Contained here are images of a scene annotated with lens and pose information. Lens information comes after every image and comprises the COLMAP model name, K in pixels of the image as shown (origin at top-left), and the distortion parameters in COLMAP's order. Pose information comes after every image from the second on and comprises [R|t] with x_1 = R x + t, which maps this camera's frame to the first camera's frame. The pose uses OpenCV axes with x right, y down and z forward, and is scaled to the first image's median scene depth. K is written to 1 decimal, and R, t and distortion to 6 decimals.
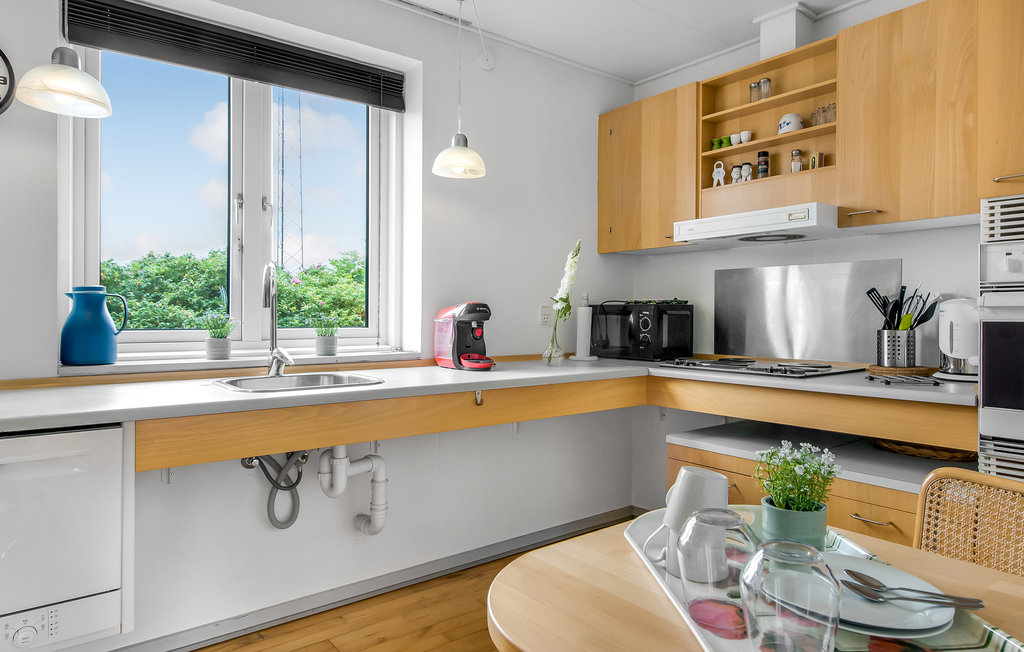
lens RADIAL K [[620.1, 0, 512.0], [0, 620.1, 326.0], [0, 0, 1]] dist [-0.001659, -0.001185]
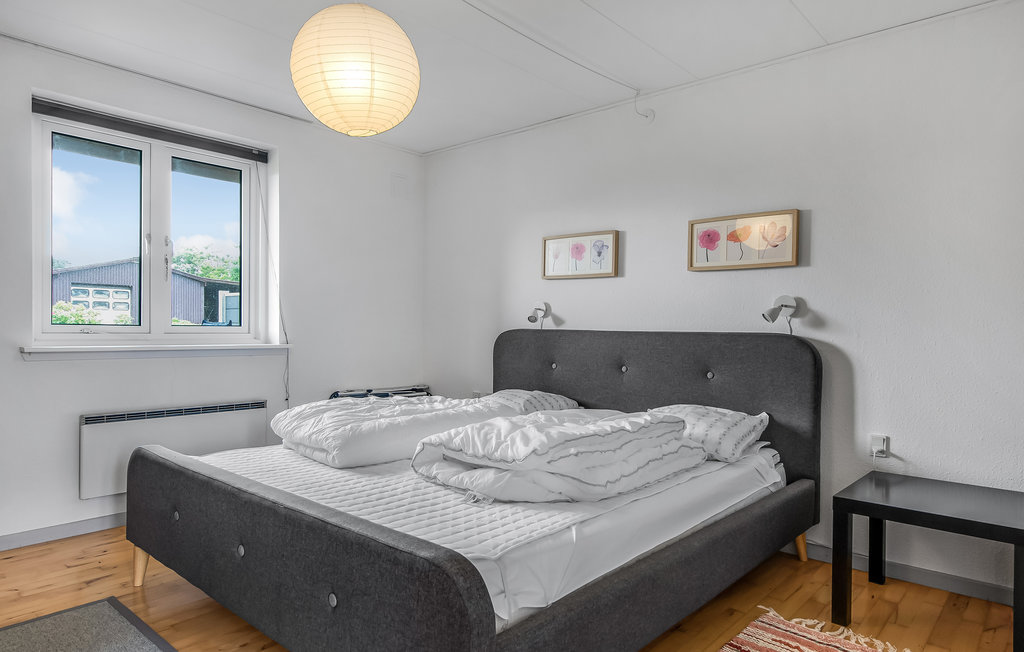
lens RADIAL K [[629.6, 0, 512.0], [0, 629.6, 326.0], [0, 0, 1]] dist [-0.024969, 0.000485]
pose [[0.984209, -0.005417, 0.176930, 0.104745], [0.004759, 0.999980, 0.004139, 0.000931], [-0.176948, -0.003232, 0.984215, -0.442144]]
